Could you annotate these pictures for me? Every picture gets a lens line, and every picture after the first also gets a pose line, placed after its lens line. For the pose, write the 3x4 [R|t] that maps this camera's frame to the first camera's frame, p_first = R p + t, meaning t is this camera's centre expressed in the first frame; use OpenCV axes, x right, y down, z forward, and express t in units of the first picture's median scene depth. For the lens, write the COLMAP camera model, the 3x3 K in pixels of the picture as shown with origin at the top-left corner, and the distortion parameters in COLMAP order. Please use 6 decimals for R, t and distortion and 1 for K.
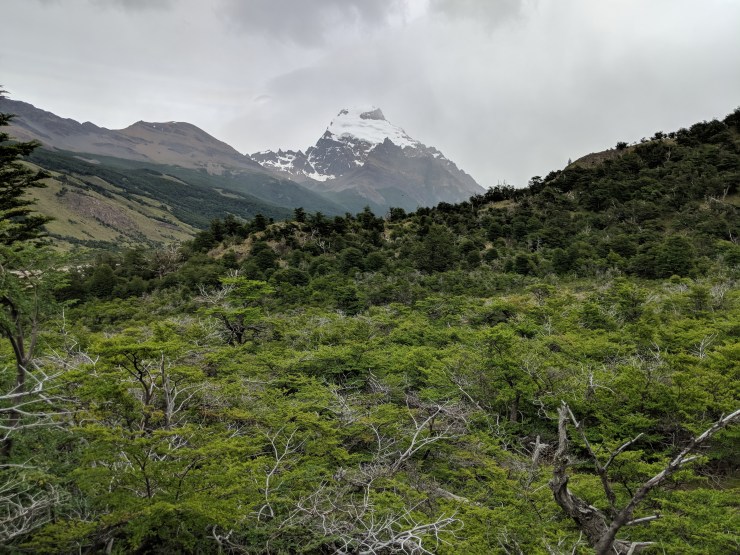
lens RADIAL K [[538.8, 0, 369.3], [0, 538.8, 293.8], [0, 0, 1]] dist [0.009169, -0.052597]
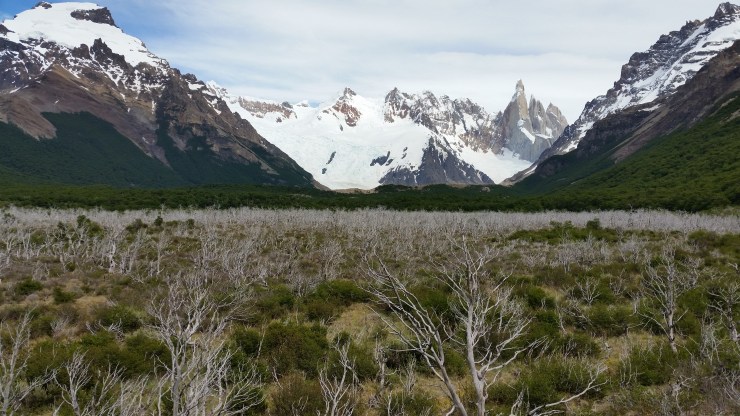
lens RADIAL K [[570.1, 0, 370.0], [0, 570.1, 208.0], [0, 0, 1]] dist [-0.002306, 0.000037]
pose [[0.939162, 0.028183, 0.342317, 0.100533], [0.011146, 0.993602, -0.112383, -0.033002], [-0.343294, 0.109361, 0.932839, 0.332493]]
